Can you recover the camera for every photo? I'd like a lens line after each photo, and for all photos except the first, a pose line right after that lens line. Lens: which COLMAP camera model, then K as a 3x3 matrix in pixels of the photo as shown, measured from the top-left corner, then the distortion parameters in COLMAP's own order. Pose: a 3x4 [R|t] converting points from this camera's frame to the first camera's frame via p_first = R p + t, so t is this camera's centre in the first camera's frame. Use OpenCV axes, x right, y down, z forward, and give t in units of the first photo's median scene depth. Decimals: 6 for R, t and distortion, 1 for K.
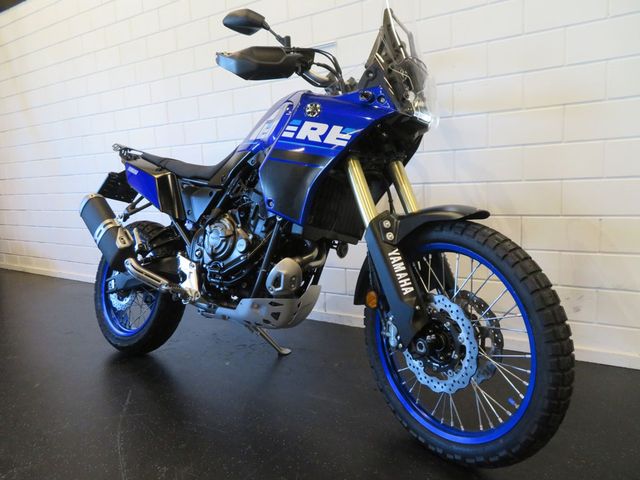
lens RADIAL K [[456.6, 0, 323.8], [0, 456.6, 240.5], [0, 0, 1]] dist [-0.012371, 0.011746]
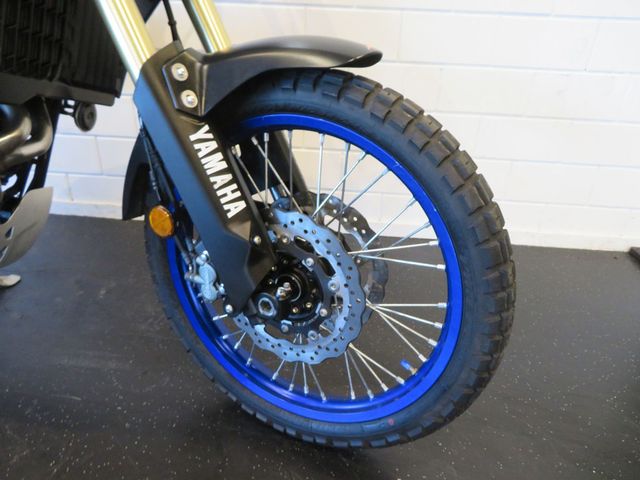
lens RADIAL K [[456.6, 0, 319.4], [0, 456.6, 241.5], [0, 0, 1]] dist [-0.012371, 0.011746]
pose [[0.880432, -0.144626, 0.451578, 0.023182], [-0.013055, 0.944596, 0.327976, -0.025176], [-0.473993, -0.294656, 0.829764, 0.448917]]
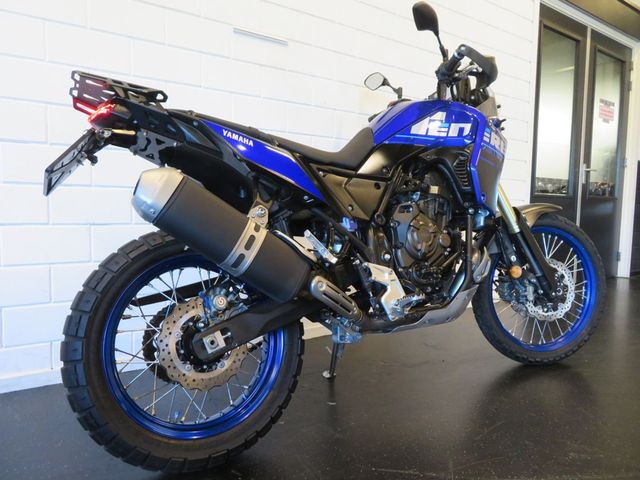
lens RADIAL K [[456.6, 0, 319.1], [0, 456.6, 239.4], [0, 0, 1]] dist [-0.012371, 0.011746]
pose [[0.380724, -0.022380, 0.924418, -1.331888], [0.100219, 0.994817, -0.017191, -0.001666], [-0.919242, 0.099190, 0.380993, 0.982905]]
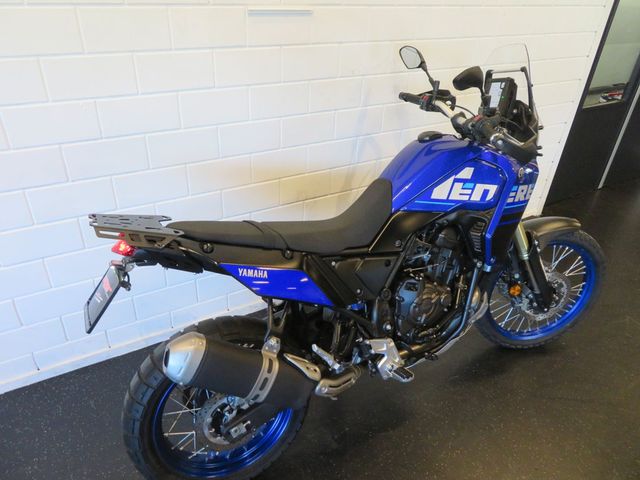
lens RADIAL K [[456.6, 0, 319.6], [0, 456.6, 237.4], [0, 0, 1]] dist [-0.012371, 0.011746]
pose [[0.445280, -0.406697, 0.797698, -1.229186], [0.055628, 0.901738, 0.428689, -0.662116], [-0.893662, -0.146512, 0.424150, 0.938239]]
